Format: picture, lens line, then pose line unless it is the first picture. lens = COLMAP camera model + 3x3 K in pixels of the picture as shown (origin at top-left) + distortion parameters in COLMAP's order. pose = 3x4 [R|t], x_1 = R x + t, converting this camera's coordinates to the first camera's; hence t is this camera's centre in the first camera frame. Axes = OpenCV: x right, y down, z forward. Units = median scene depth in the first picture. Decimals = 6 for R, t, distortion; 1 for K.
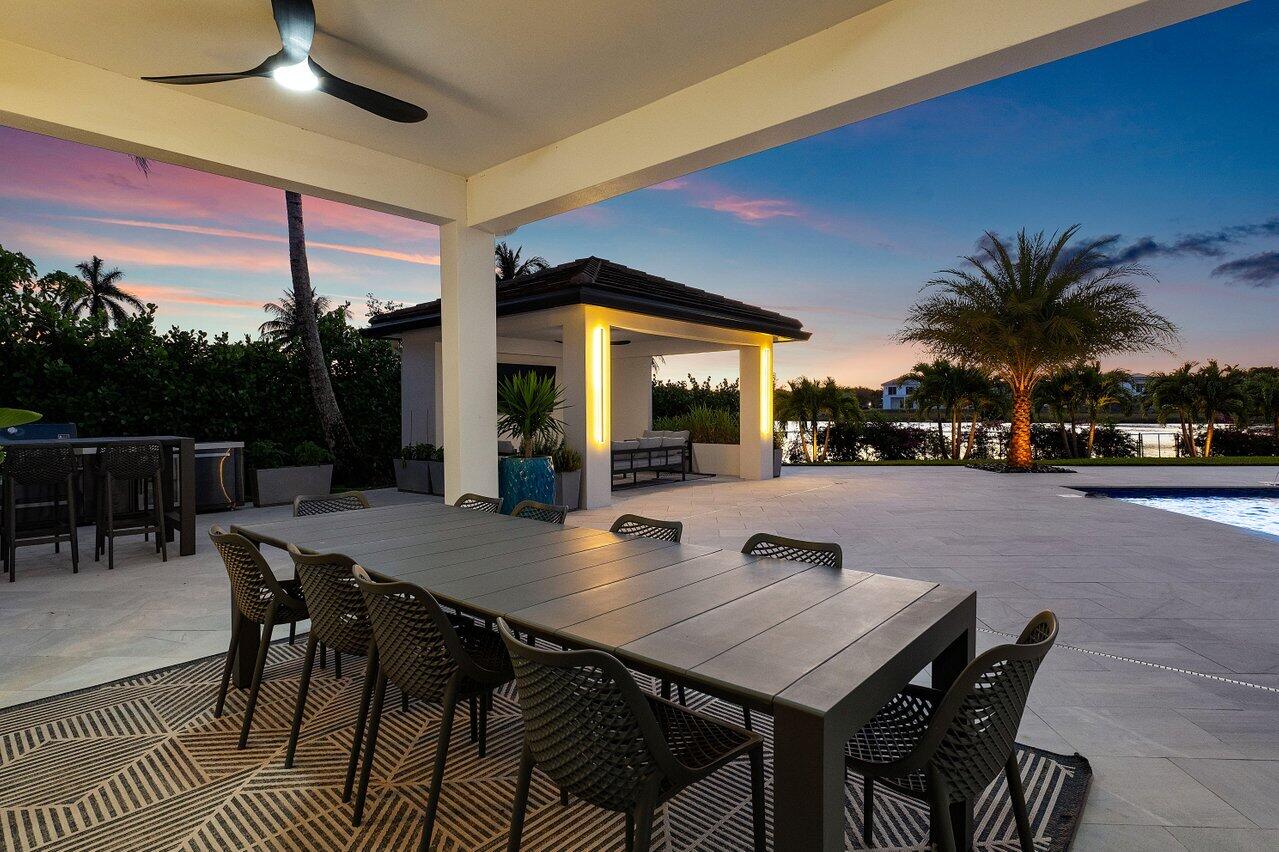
lens RADIAL K [[644.6, 0, 636.2], [0, 644.6, 422.9], [0, 0, 1]] dist [0.000254, -0.000244]
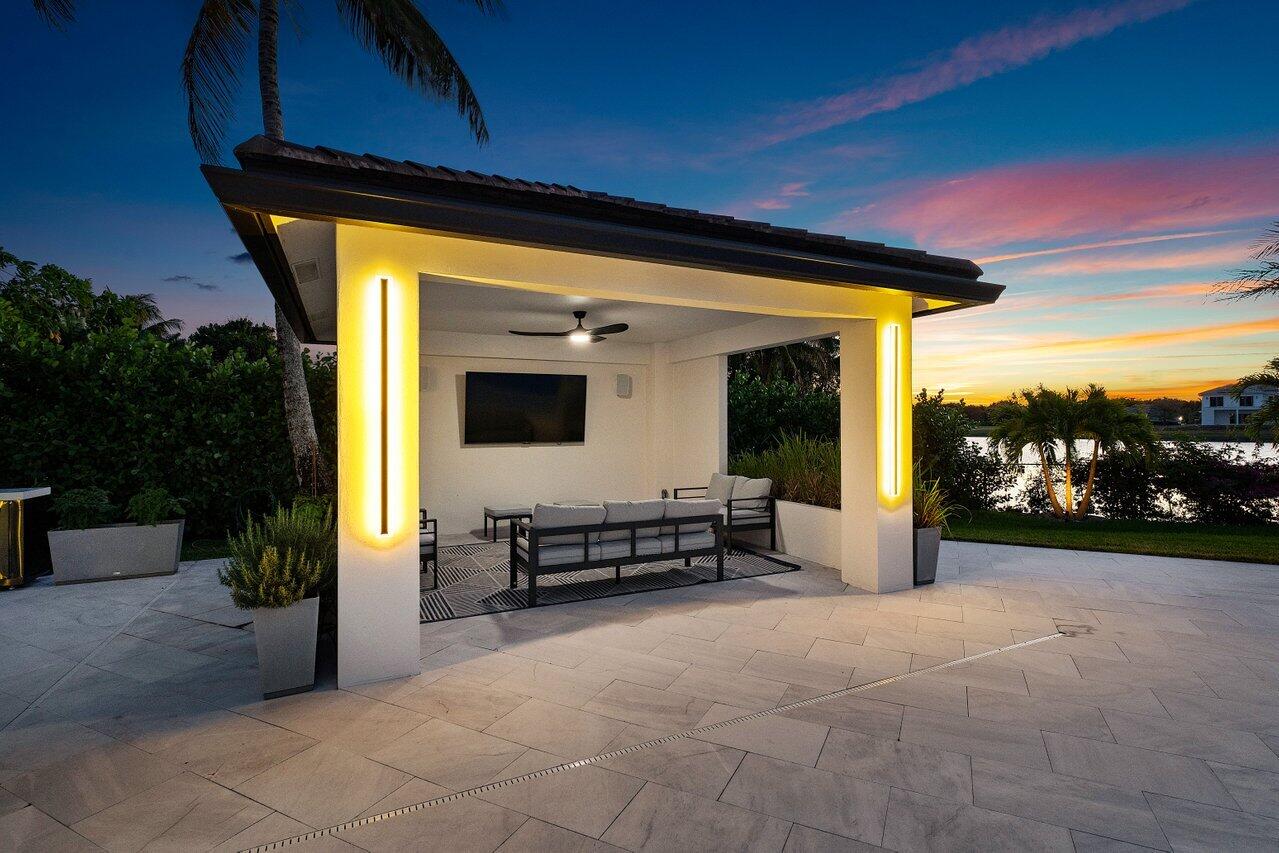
lens RADIAL K [[581.4, 0, 645.4], [0, 581.4, 428.1], [0, 0, 1]] dist [-0.000545, 0.000672]
pose [[0.922058, 0.004640, -0.387023, 0.110727], [-0.008970, 0.999916, -0.009382, -0.017043], [0.386947, 0.012123, 0.922022, 0.291038]]
